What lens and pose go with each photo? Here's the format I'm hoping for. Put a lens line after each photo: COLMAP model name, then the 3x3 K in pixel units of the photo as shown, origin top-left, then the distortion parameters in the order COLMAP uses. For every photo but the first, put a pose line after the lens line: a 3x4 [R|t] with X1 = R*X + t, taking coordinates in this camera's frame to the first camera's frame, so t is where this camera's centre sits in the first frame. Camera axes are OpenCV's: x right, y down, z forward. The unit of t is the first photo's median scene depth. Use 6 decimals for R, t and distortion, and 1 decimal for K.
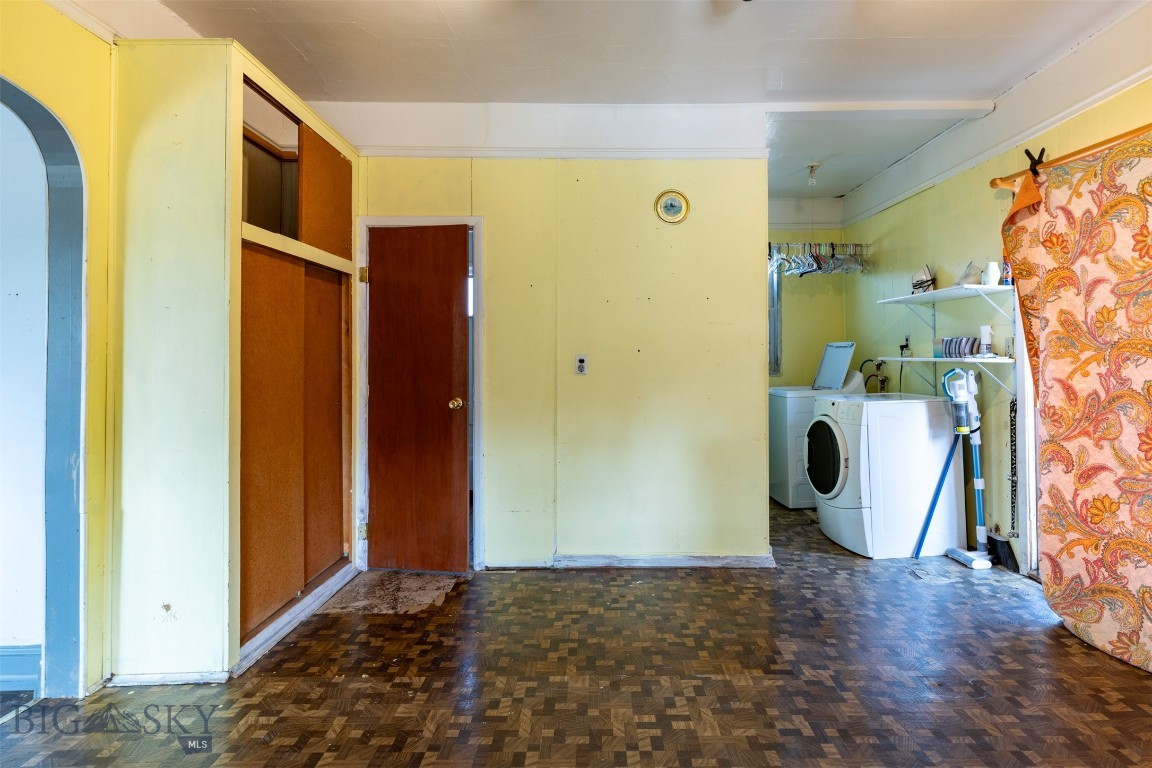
lens RADIAL K [[637.2, 0, 623.5], [0, 637.2, 354.1], [0, 0, 1]] dist [0.003849, 0.000545]
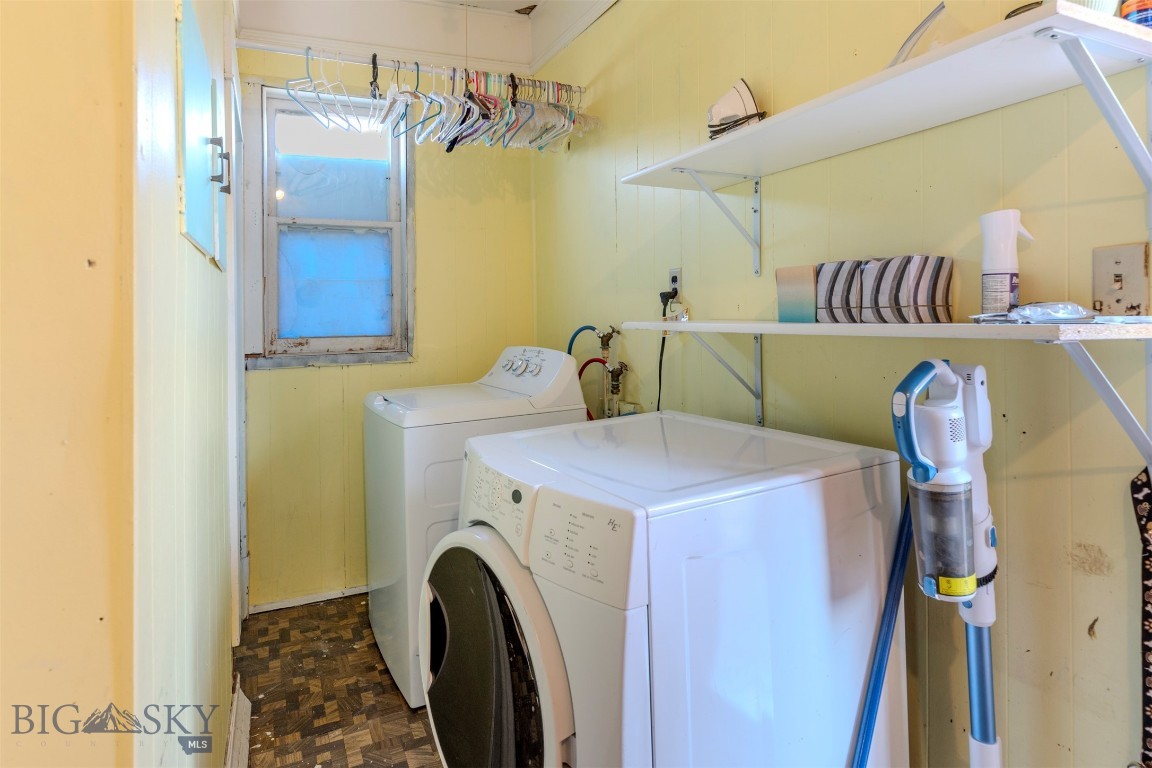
lens RADIAL K [[637.2, 0, 569.3], [0, 637.2, 384.3], [0, 0, 1]] dist [0.003849, 0.000545]
pose [[0.921825, -0.026314, 0.386712, 0.212790], [-0.012799, 0.995082, 0.098221, 0.006347], [-0.387395, -0.095493, 0.916955, 0.632101]]
